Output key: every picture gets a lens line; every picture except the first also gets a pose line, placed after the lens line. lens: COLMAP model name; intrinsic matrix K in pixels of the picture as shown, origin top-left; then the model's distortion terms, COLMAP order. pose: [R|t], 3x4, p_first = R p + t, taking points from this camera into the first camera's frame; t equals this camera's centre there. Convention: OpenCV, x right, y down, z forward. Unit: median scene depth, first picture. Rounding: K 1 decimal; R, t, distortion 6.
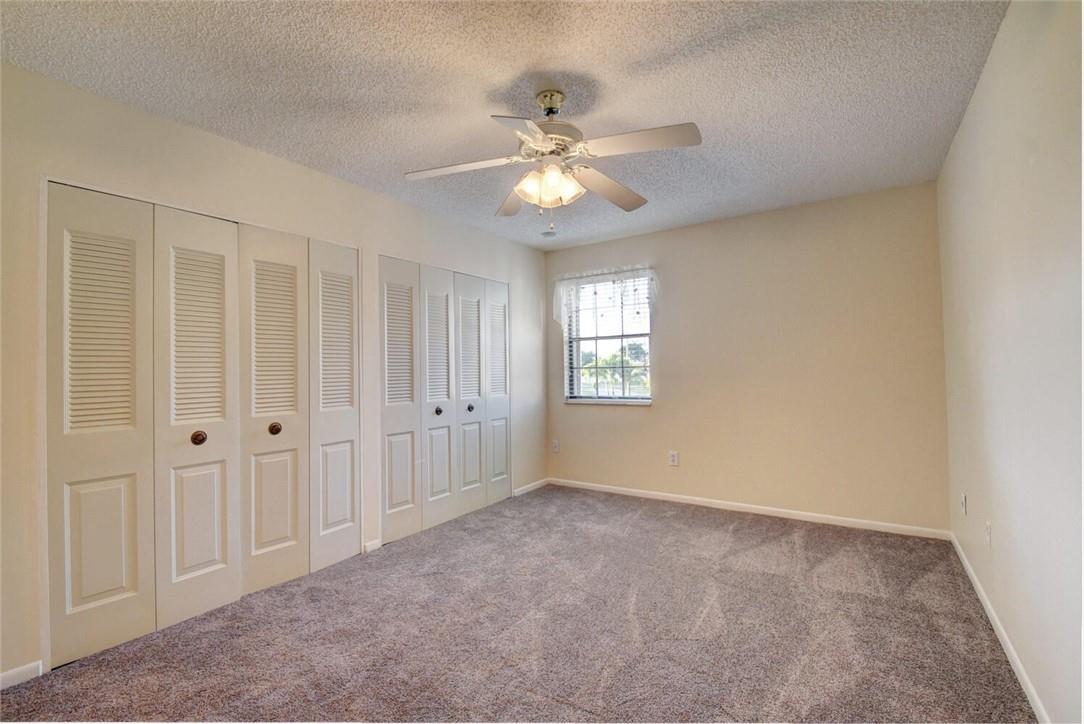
lens RADIAL K [[479.9, 0, 536.4], [0, 479.9, 362.4], [0, 0, 1]] dist [0.012956, -0.018351]
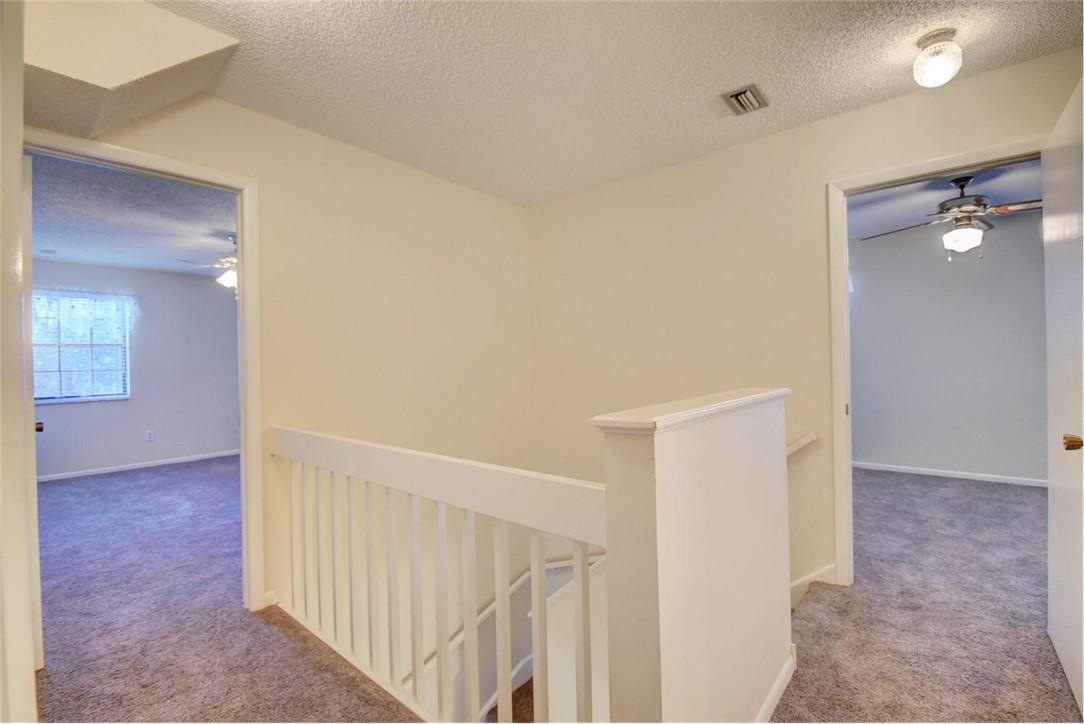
lens RADIAL K [[479.9, 0, 536.4], [0, 479.9, 362.4], [0, 0, 1]] dist [0.012956, -0.018351]
pose [[0.100708, 0.015801, 0.994791, -0.992767], [0.004178, 0.999858, -0.016304, 0.015797], [-0.994907, 0.005798, 0.100627, -0.253358]]
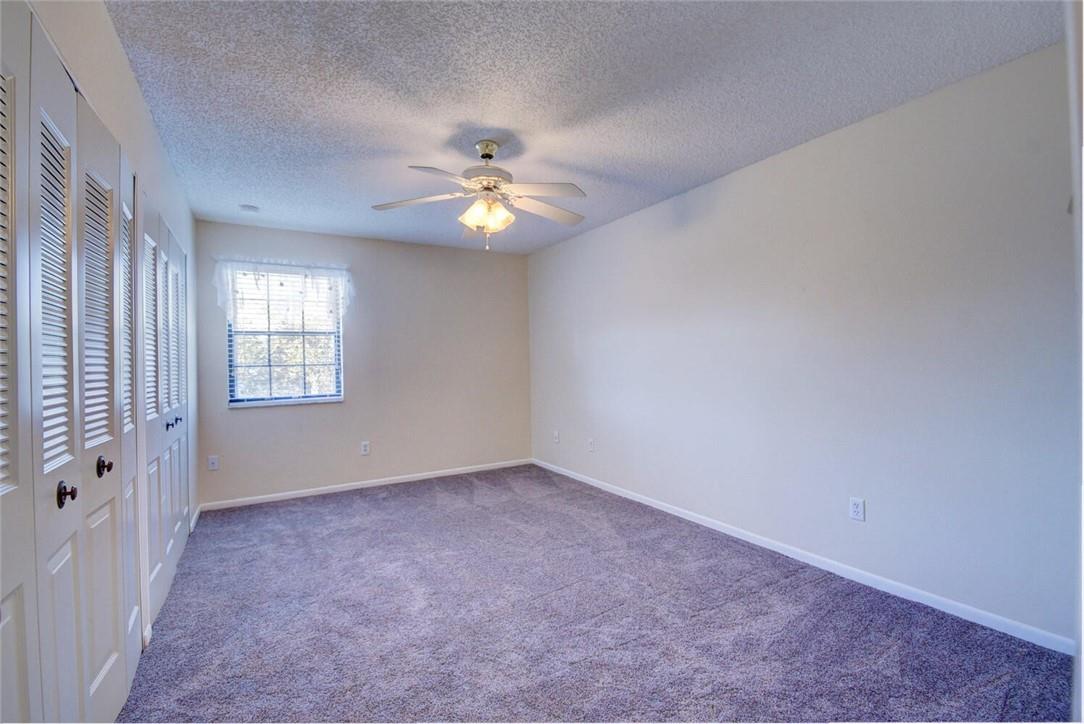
lens RADIAL K [[479.9, 0, 536.4], [0, 479.9, 362.4], [0, 0, 1]] dist [0.012956, -0.018351]
pose [[0.419116, 0.005574, 0.907916, -0.549734], [-0.001683, 0.999984, -0.005362, 0.010089], [-0.907931, 0.000719, 0.419119, 0.189968]]
